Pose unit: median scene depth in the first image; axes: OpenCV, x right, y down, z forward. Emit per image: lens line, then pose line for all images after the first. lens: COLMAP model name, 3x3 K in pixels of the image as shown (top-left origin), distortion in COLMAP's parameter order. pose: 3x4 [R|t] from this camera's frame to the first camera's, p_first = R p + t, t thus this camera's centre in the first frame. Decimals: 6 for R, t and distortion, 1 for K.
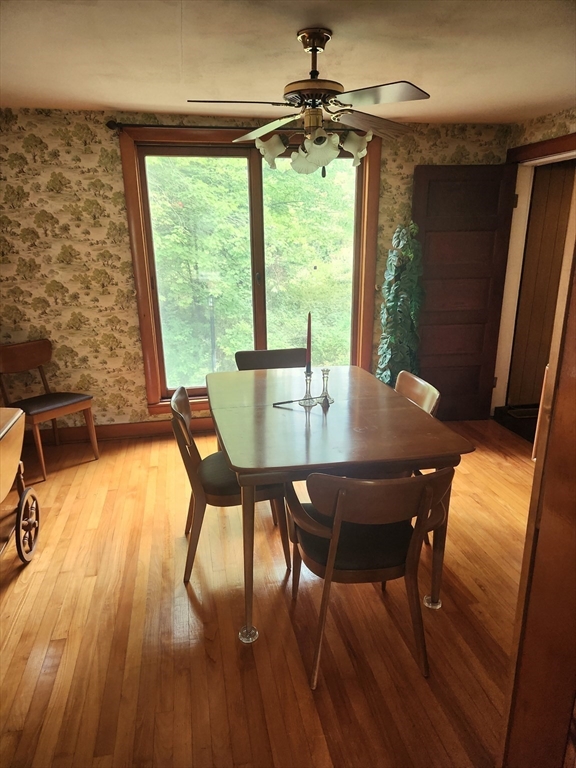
lens RADIAL K [[516.2, 0, 283.7], [0, 516.2, 388.2], [0, 0, 1]] dist [0.058927, -0.032143]
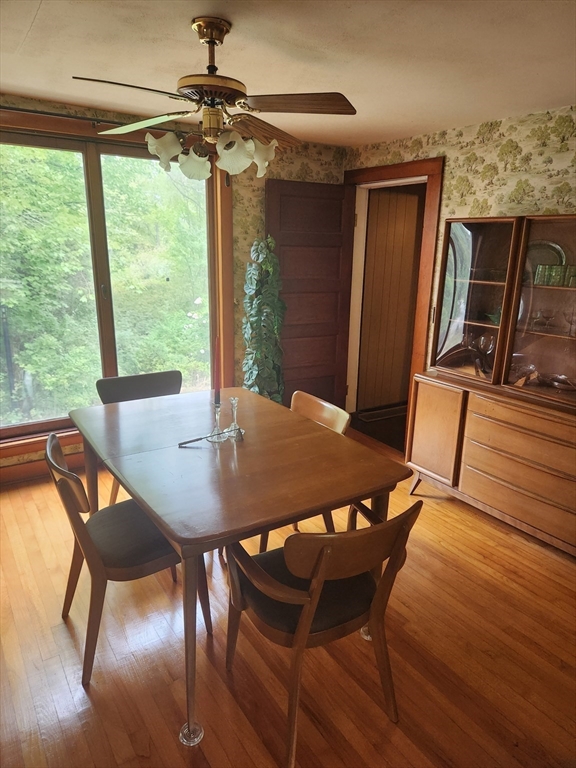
lens RADIAL K [[516.2, 0, 286.5], [0, 516.2, 384.0], [0, 0, 1]] dist [0.058927, -0.032143]
pose [[0.926181, -0.070421, 0.370446, -0.104907], [0.076866, 0.997038, -0.002645, -0.033437], [-0.369163, 0.030924, 0.928850, 0.084069]]
